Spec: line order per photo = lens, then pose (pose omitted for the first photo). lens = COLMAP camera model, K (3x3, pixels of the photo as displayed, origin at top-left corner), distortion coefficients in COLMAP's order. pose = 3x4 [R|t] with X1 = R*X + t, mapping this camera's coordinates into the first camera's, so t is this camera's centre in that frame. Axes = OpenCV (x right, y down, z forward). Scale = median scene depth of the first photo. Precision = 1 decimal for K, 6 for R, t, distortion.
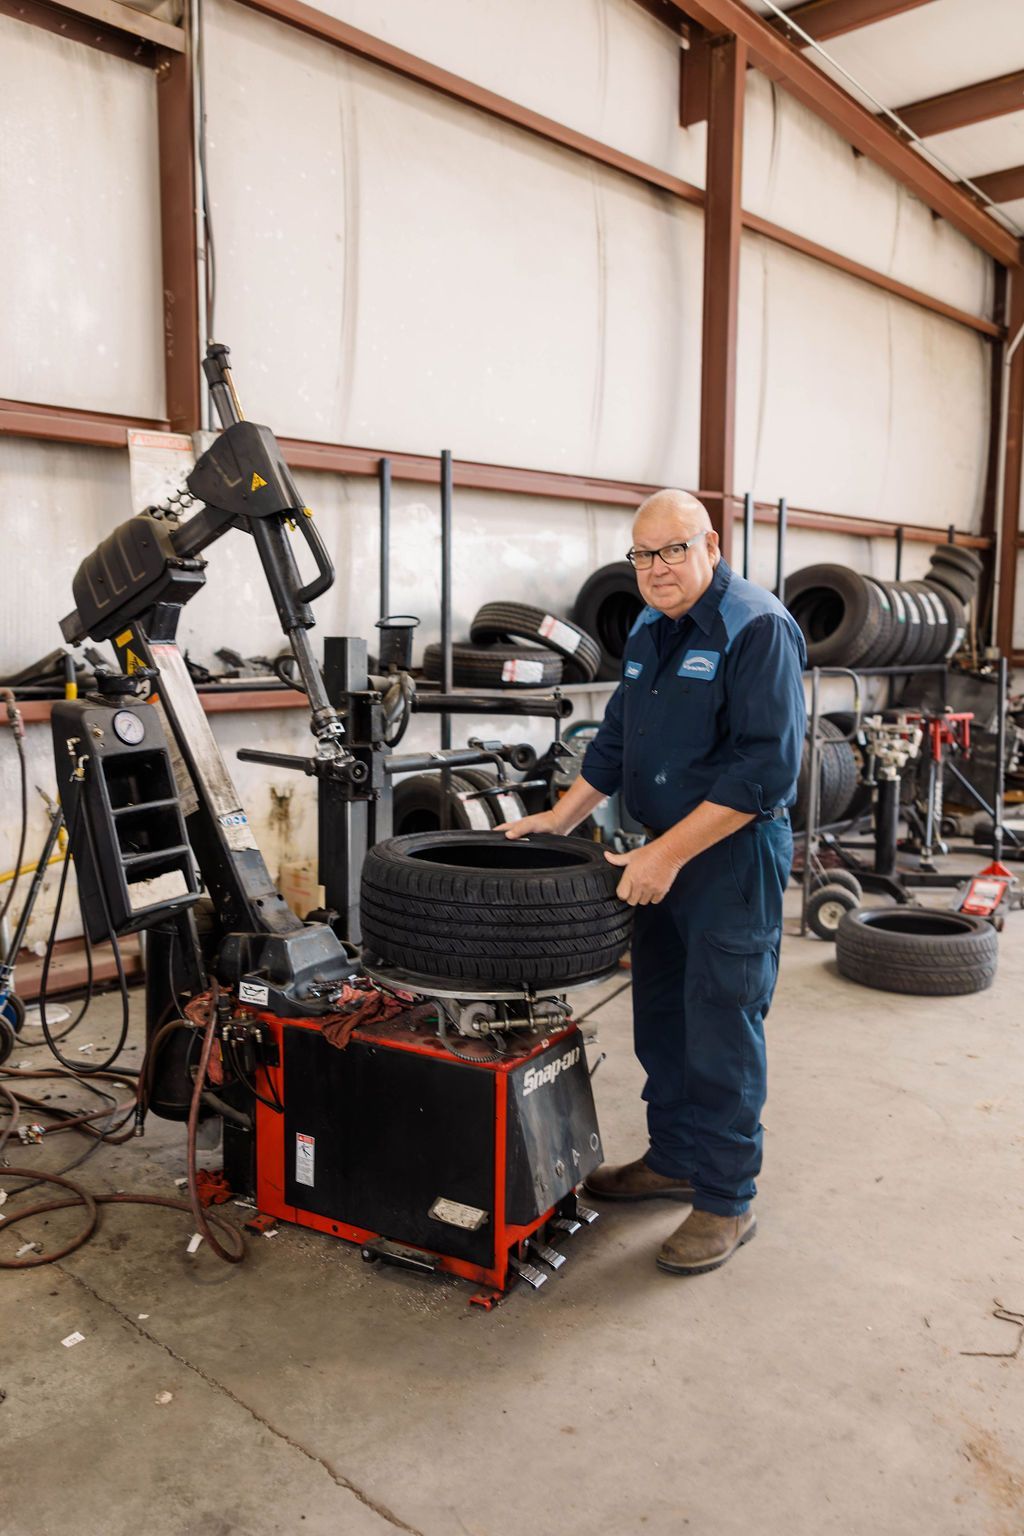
lens RADIAL K [[1184.5, 0, 512.0], [0, 1184.5, 768.0], [0, 0, 1]] dist [0.004826, -0.002716]
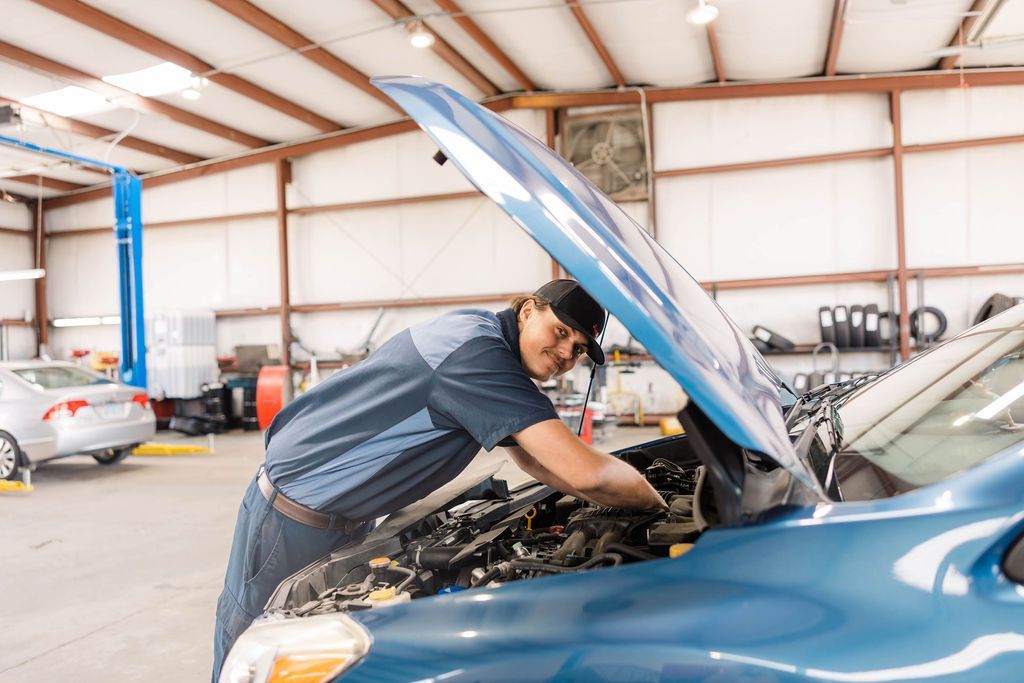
lens RADIAL K [[800.4, 0, 512.0], [0, 800.4, 341.5], [0, 0, 1]] dist [0.008430, -0.001856]
pose [[0.428288, -0.024883, -0.903299, 1.920096], [-0.072686, 0.995433, -0.061884, 0.092116], [0.900714, 0.092161, 0.424524, -0.524944]]
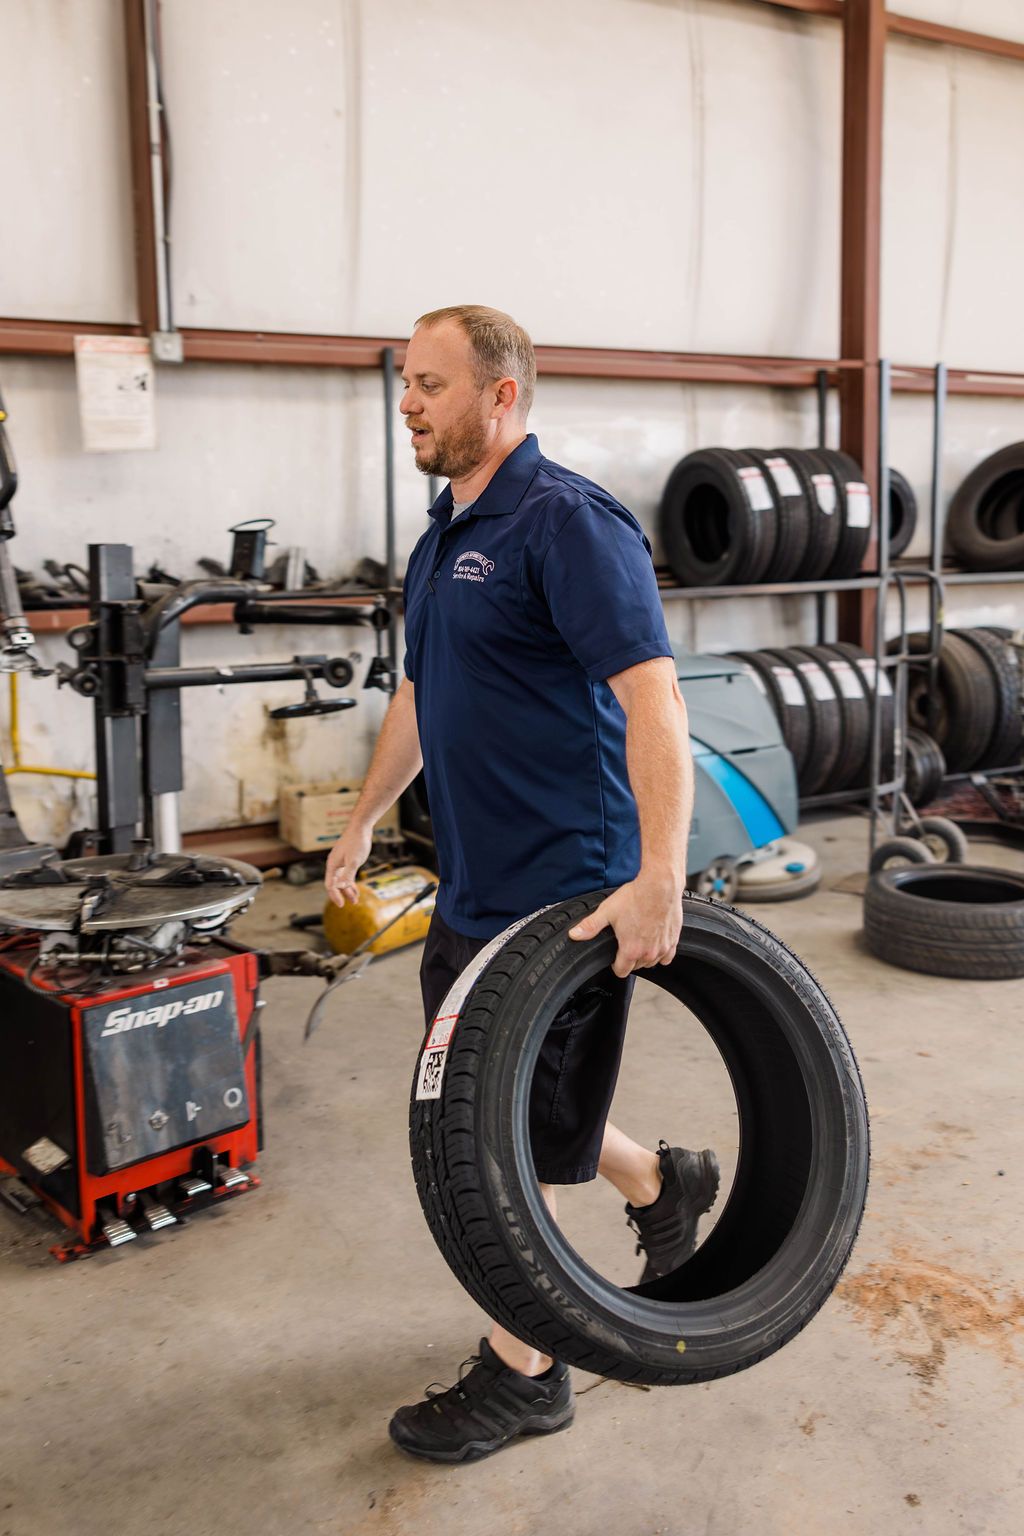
lens RADIAL K [[1326.6, 0, 509.0], [0, 1326.6, 689.3], [0, 0, 1]] dist [0.002299, -0.001203]
pose [[0.954330, 0.013216, -0.298463, 0.333204], [-0.013215, 0.999911, 0.002023, -0.000327], [0.298464, 0.002013, 0.954419, 0.056436]]
